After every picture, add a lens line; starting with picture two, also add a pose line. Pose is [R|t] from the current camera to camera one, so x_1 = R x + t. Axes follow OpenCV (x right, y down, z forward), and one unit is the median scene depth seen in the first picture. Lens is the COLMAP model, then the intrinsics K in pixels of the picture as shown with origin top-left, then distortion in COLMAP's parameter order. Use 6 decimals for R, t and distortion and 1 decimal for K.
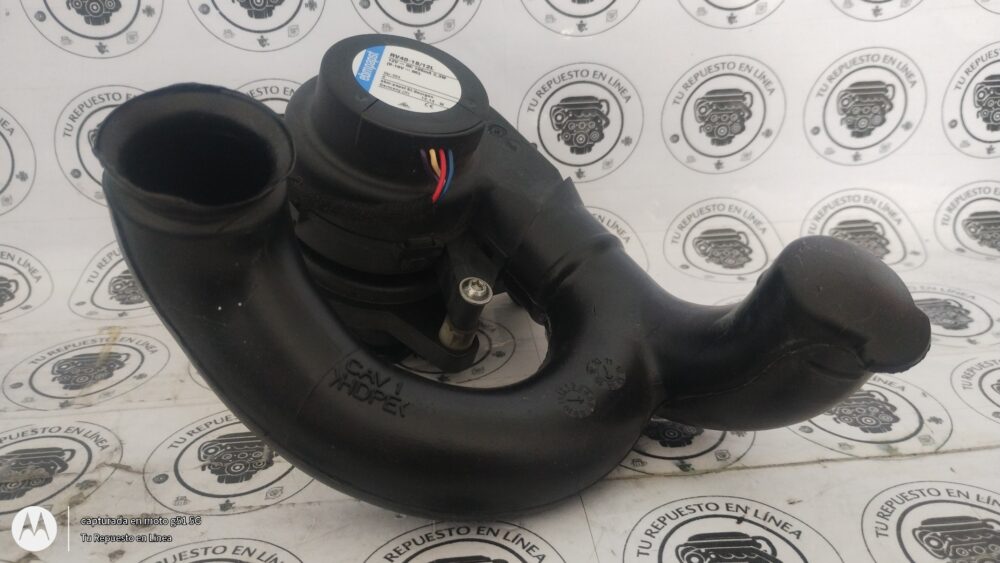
lens RADIAL K [[835.9, 0, 500.4], [0, 835.9, 276.9], [0, 0, 1]] dist [0.041308, -0.094589]
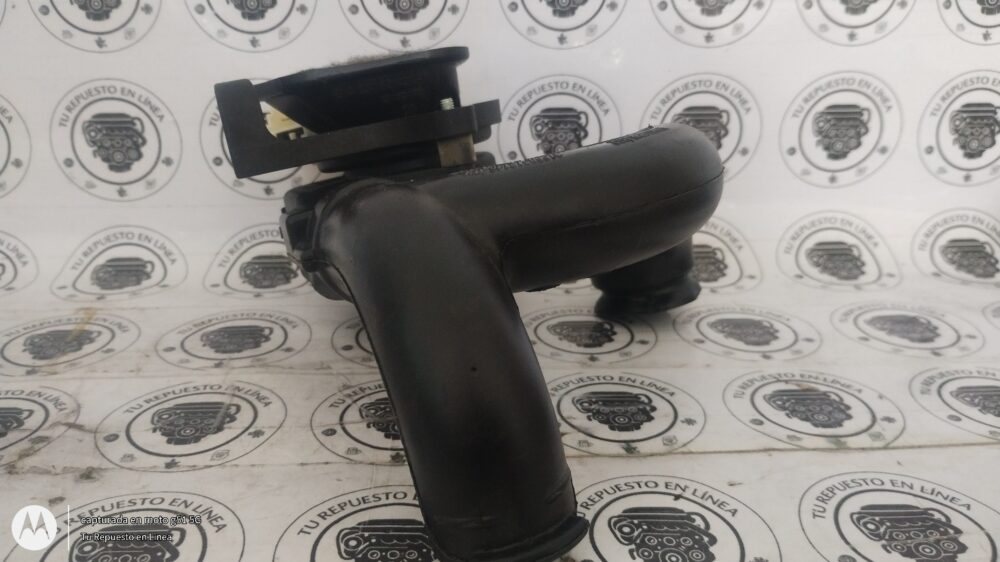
lens RADIAL K [[835.9, 0, 496.4], [0, 835.9, 270.2], [0, 0, 1]] dist [0.041308, -0.094589]
pose [[0.998937, 0.040125, -0.022687, 0.053038], [-0.041660, 0.996545, -0.071847, 0.065207], [0.019726, 0.072715, 0.997158, -0.011601]]
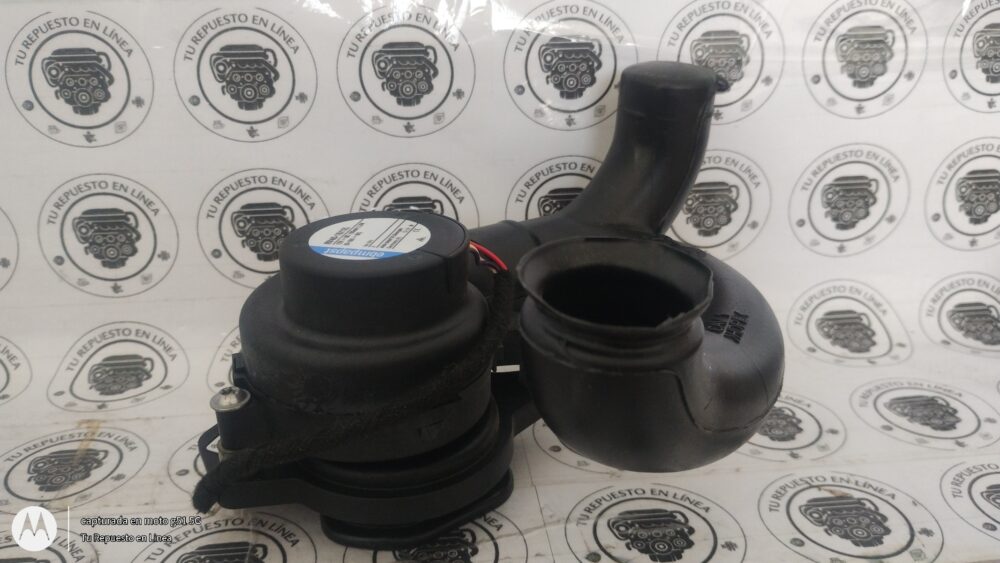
lens RADIAL K [[835.9, 0, 500.4], [0, 835.9, 284.5], [0, 0, 1]] dist [0.041308, -0.094589]
pose [[0.999784, 0.009004, 0.018740, -0.004399], [-0.007991, 0.998540, -0.053424, -0.049476], [-0.019194, 0.053263, 0.998396, 0.004352]]
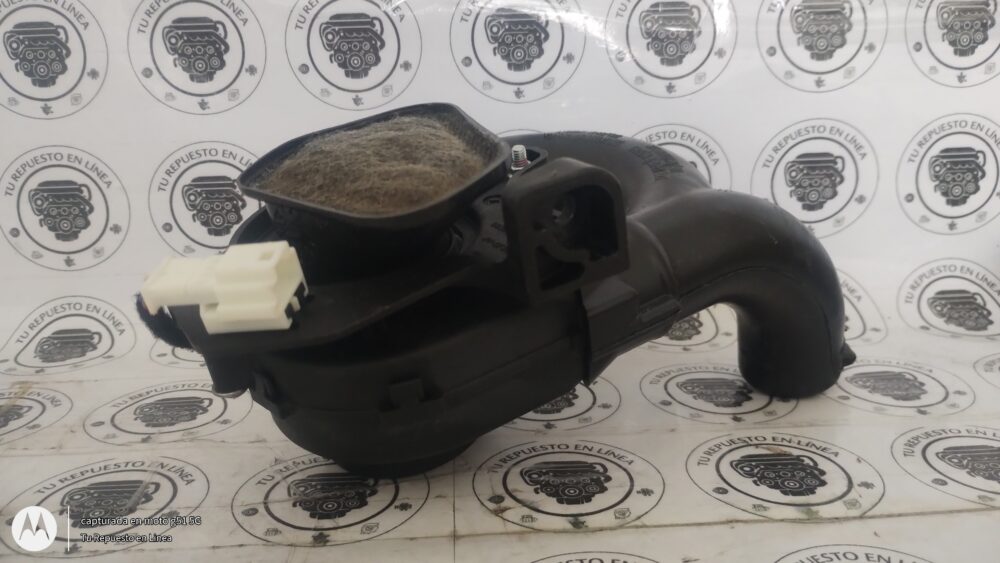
lens RADIAL K [[835.9, 0, 491.2], [0, 835.9, 274.9], [0, 0, 1]] dist [0.041308, -0.094589]
pose [[0.999005, 0.014825, -0.042062, 0.113944], [-0.020928, 0.988679, -0.148580, 0.068548], [0.039383, 0.149313, 0.988005, 0.042243]]
